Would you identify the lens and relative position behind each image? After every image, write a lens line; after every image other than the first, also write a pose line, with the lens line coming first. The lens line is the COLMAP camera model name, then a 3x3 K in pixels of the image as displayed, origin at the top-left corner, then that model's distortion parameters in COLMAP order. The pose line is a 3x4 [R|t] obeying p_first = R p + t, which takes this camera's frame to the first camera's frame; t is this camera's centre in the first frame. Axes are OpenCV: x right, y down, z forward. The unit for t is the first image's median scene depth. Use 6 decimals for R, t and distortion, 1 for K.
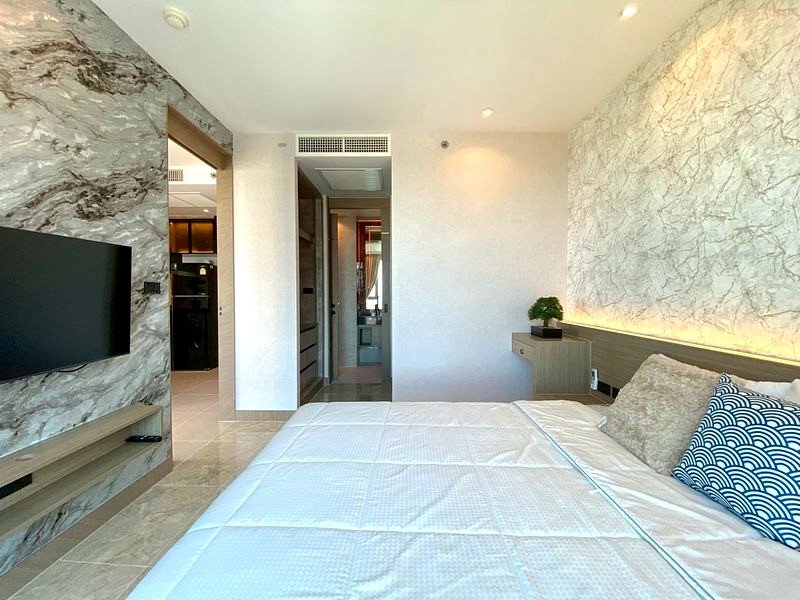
lens RADIAL K [[317.7, 0, 400.2], [0, 317.7, 295.5], [0, 0, 1]] dist [0.027248, -0.021874]
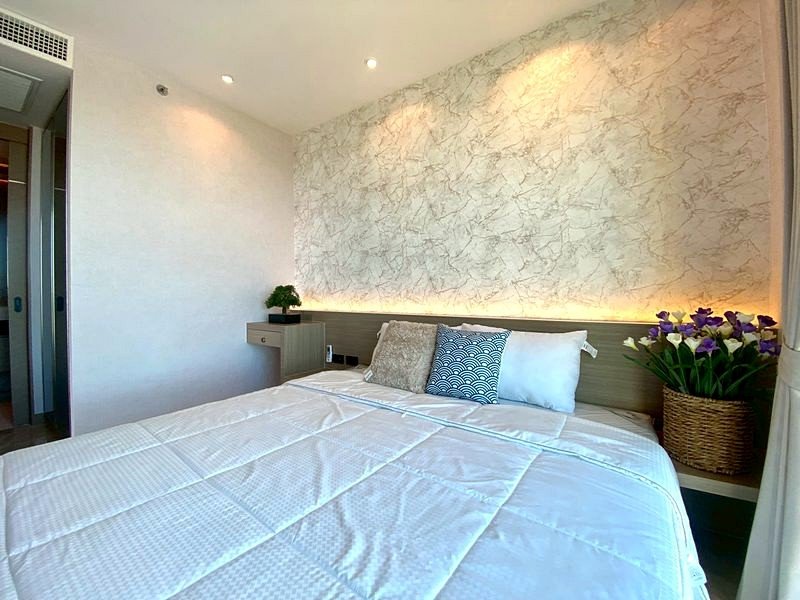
lens RADIAL K [[311.4, 0, 406.0], [0, 311.4, 297.8], [0, 0, 1]] dist [0.016303, -0.020417]
pose [[0.590102, -0.010643, 0.807258, -0.250065], [0.000000, 0.999913, 0.013183, 0.057589], [-0.807328, -0.007779, 0.590051, 0.125403]]
